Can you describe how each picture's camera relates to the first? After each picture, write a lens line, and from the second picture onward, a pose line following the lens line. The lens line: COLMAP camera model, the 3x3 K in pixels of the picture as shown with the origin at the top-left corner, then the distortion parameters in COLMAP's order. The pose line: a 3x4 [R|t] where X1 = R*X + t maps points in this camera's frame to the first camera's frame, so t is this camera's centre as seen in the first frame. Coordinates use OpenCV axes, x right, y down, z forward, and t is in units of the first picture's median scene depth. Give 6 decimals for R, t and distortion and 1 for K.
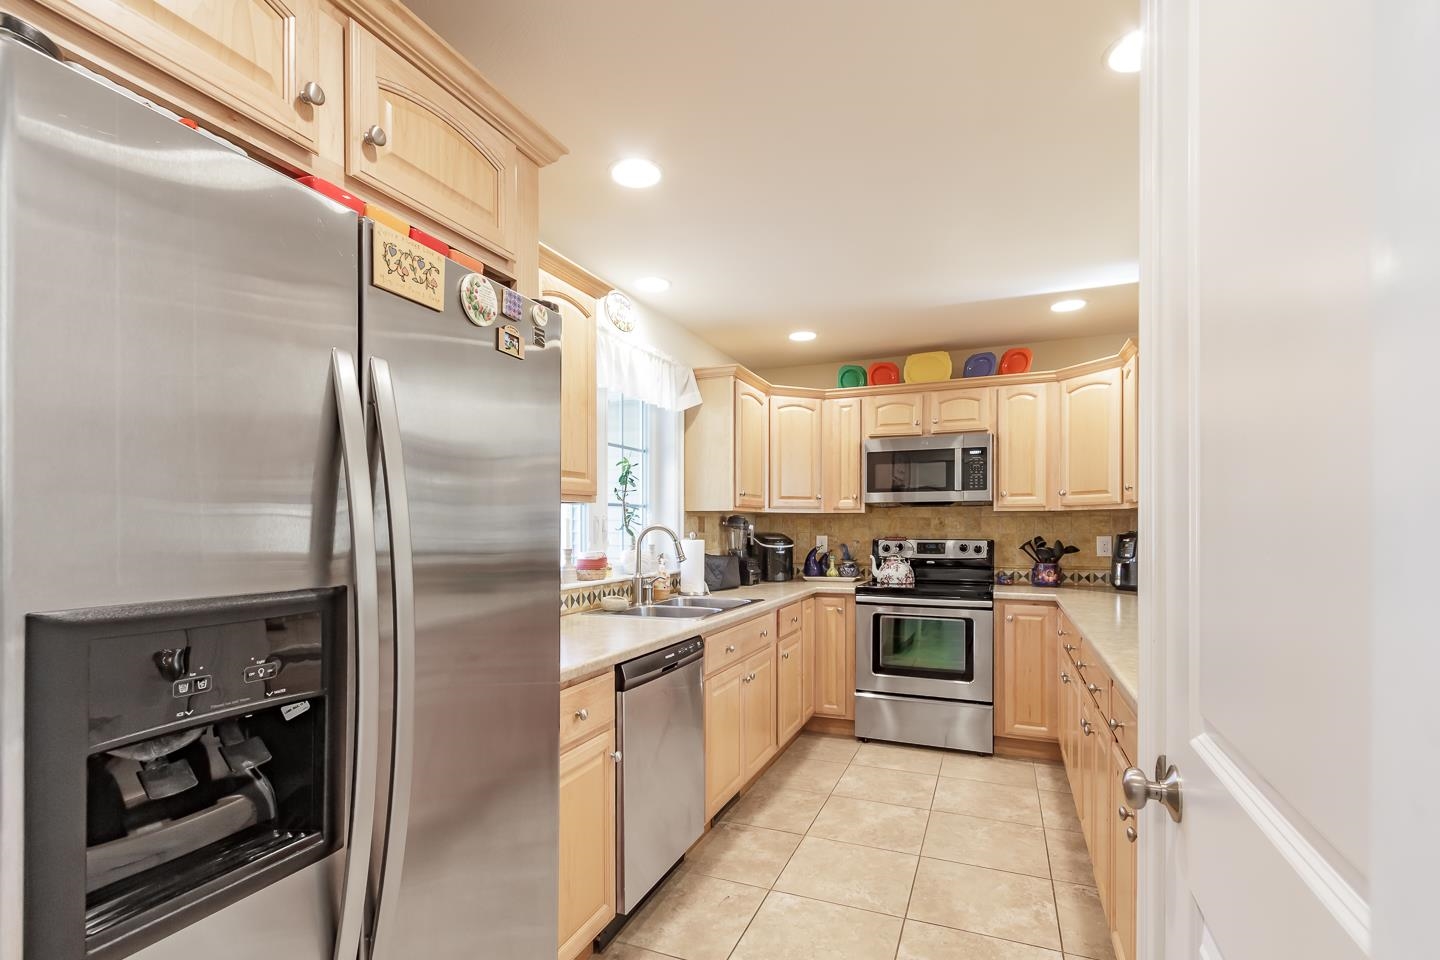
lens RADIAL K [[673.6, 0, 714.4], [0, 673.6, 531.0], [0, 0, 1]] dist [0.001018, -0.000089]
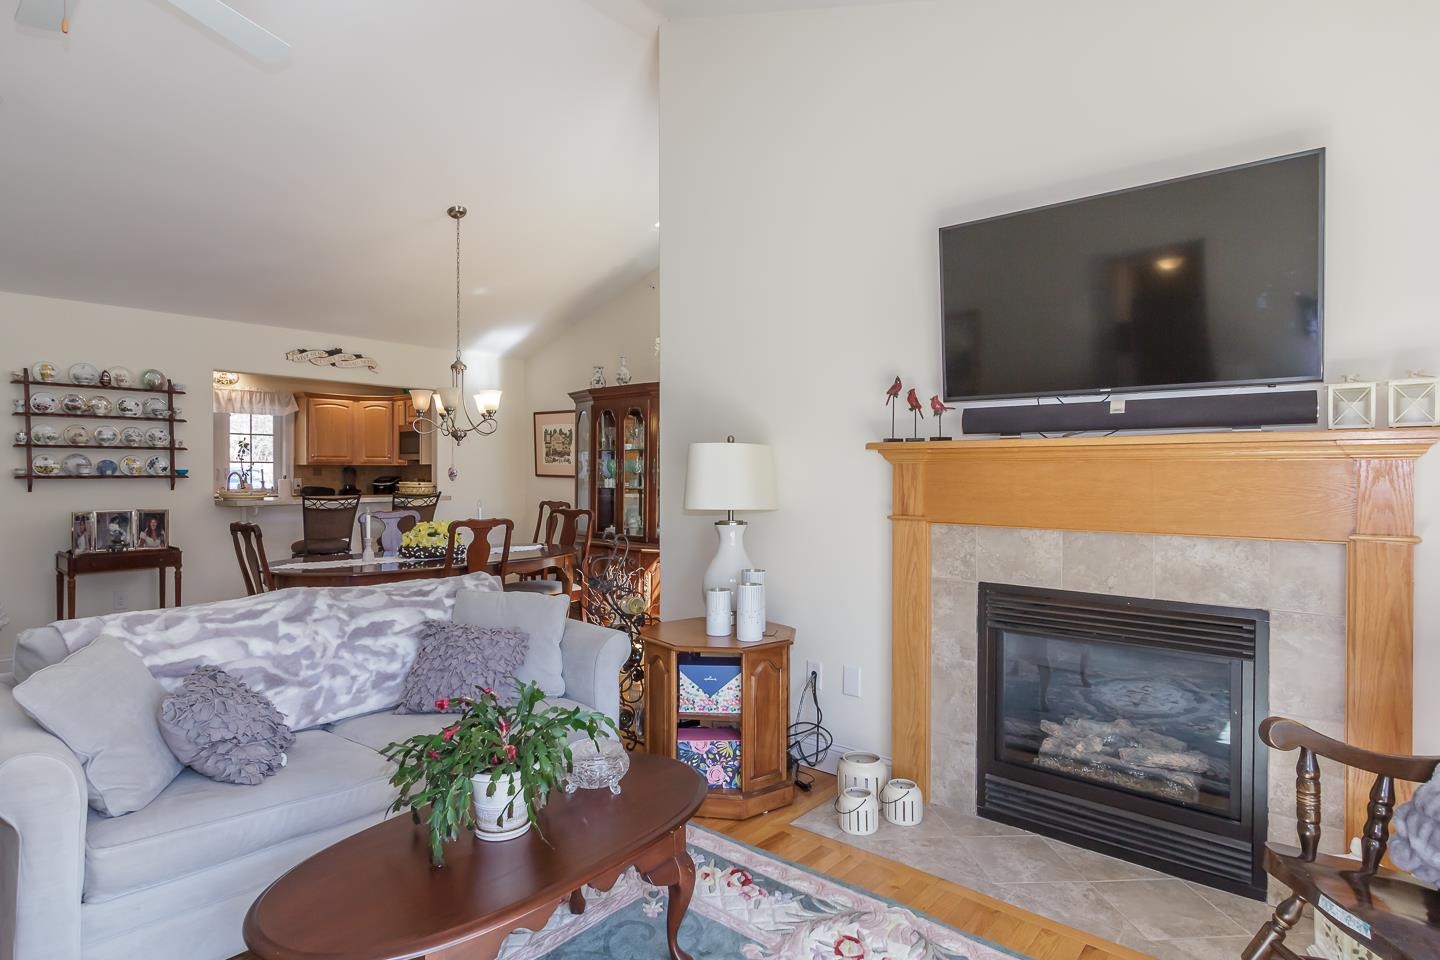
lens RADIAL K [[787.4, 0, 718.0], [0, 787.4, 472.5], [0, 0, 1]] dist [0.016397, -0.000719]
pose [[0.950639, 0.006499, -0.310230, 1.798889], [-0.007920, 0.999963, -0.003321, -0.007642], [0.310197, 0.005614, 0.950656, -0.793832]]
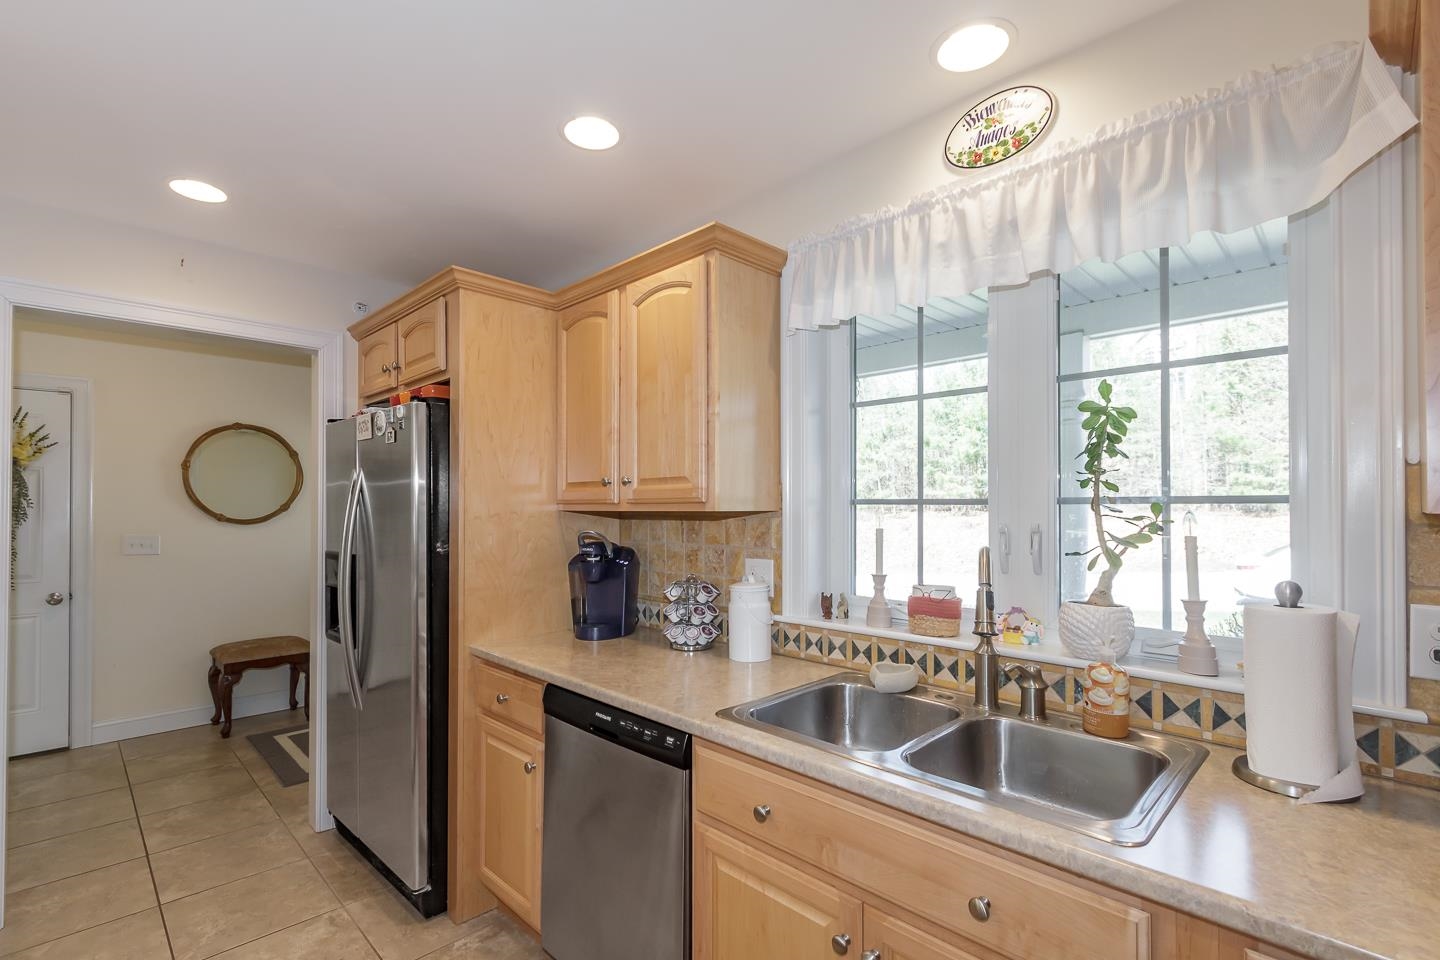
lens RADIAL K [[658.2, 0, 713.5], [0, 658.2, 507.2], [0, 0, 1]] dist [0.000950, -0.000071]
pose [[-0.379223, -0.002999, -0.925300, 0.326587], [-0.007240, 0.999974, -0.000274, -0.028295], [0.925277, 0.006595, -0.379235, 0.801097]]
